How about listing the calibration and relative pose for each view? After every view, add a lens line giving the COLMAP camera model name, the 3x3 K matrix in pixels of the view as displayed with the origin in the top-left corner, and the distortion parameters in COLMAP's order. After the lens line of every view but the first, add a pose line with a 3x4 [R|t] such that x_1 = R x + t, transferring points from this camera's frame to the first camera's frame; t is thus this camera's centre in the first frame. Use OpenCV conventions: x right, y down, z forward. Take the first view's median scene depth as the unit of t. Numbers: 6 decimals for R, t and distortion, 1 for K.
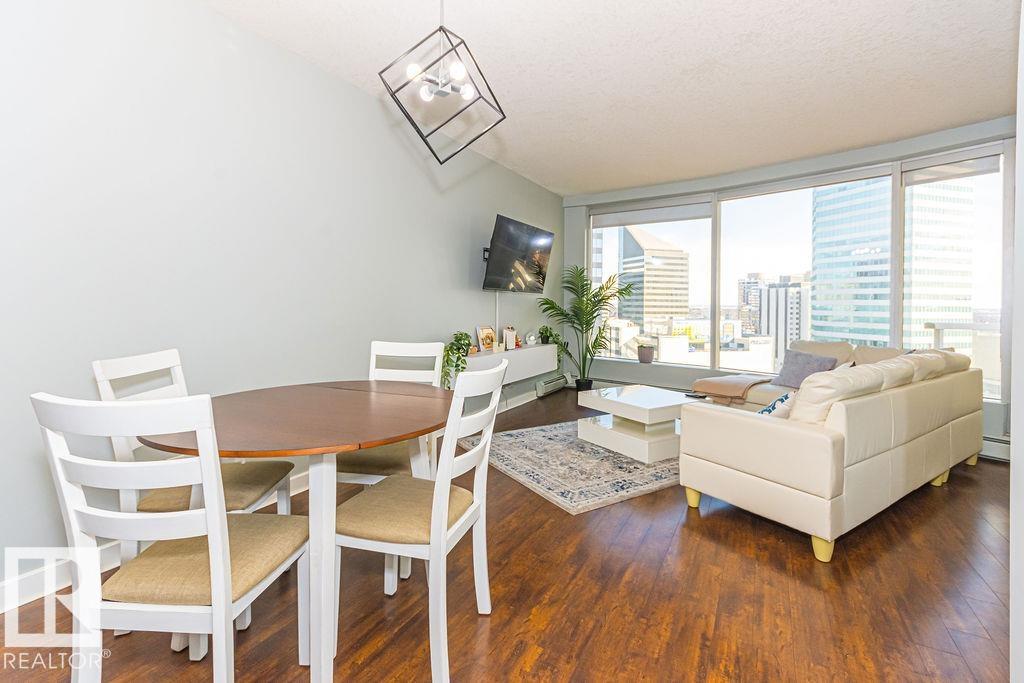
lens RADIAL K [[454.2, 0, 503.2], [0, 454.2, 311.9], [0, 0, 1]] dist [-0.000923, 0.003610]
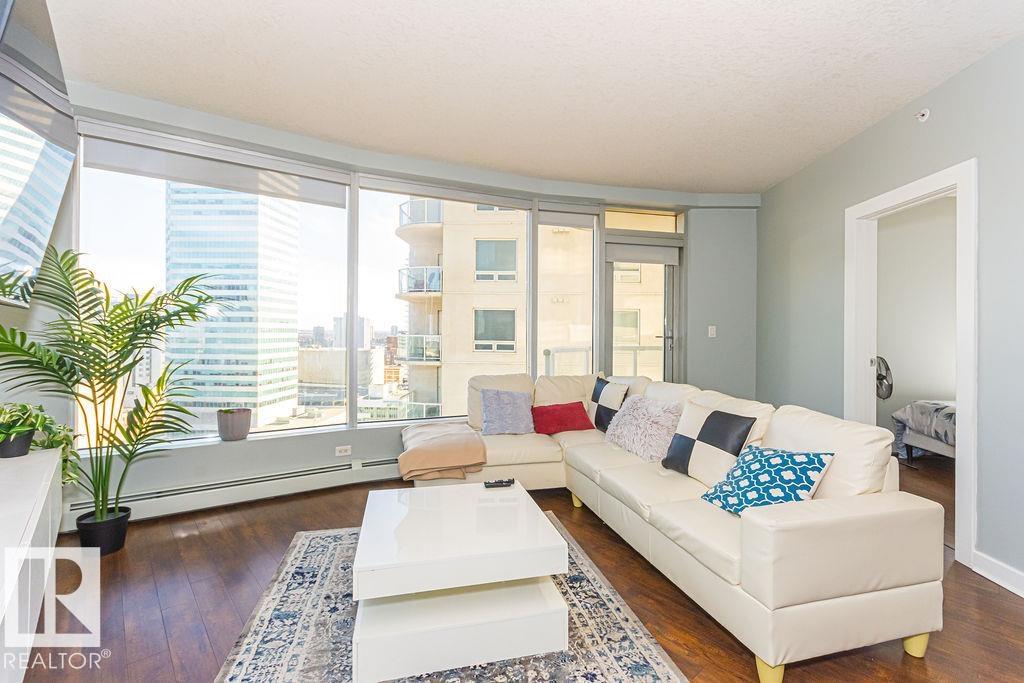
lens RADIAL K [[454.2, 0, 521.1], [0, 454.2, 324.1], [0, 0, 1]] dist [-0.000923, 0.003610]
pose [[0.303873, 0.009180, 0.952668, -0.132408], [0.010584, 0.999859, -0.013010, -0.021118], [-0.952654, 0.014037, 0.303733, 0.604664]]
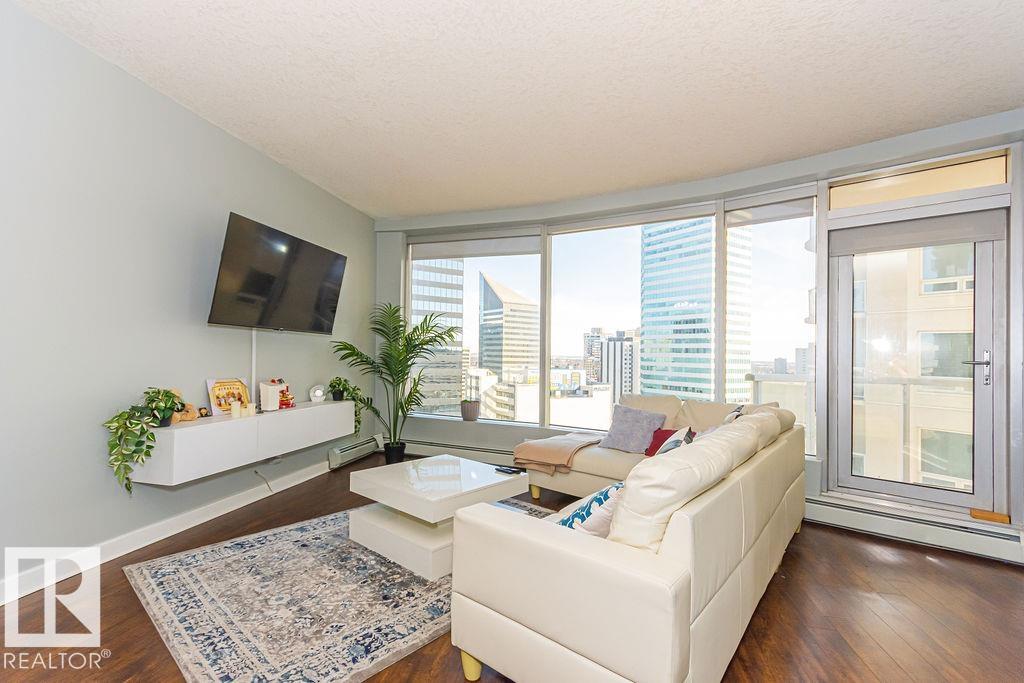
lens RADIAL K [[454.2, 0, 503.2], [0, 454.2, 350.1], [0, 0, 1]] dist [-0.000923, 0.003610]
pose [[0.954625, 0.017133, 0.297317, 0.145374], [-0.010133, 0.999634, -0.025071, 0.002879], [-0.297637, 0.020921, 0.954450, 0.214407]]
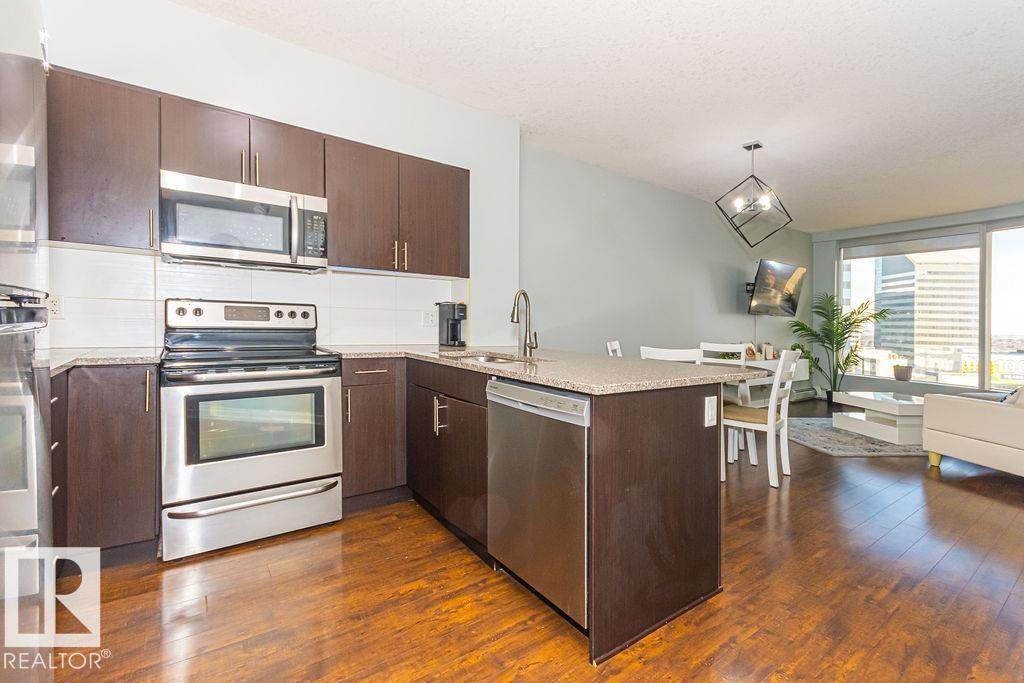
lens RADIAL K [[454.2, 0, 521.7], [0, 454.2, 317.1], [0, 0, 1]] dist [-0.000923, 0.003610]
pose [[0.916121, 0.010815, -0.400756, -0.107513], [-0.025560, 0.999178, -0.031466, 0.019676], [0.400086, 0.039070, 0.915644, -0.458109]]
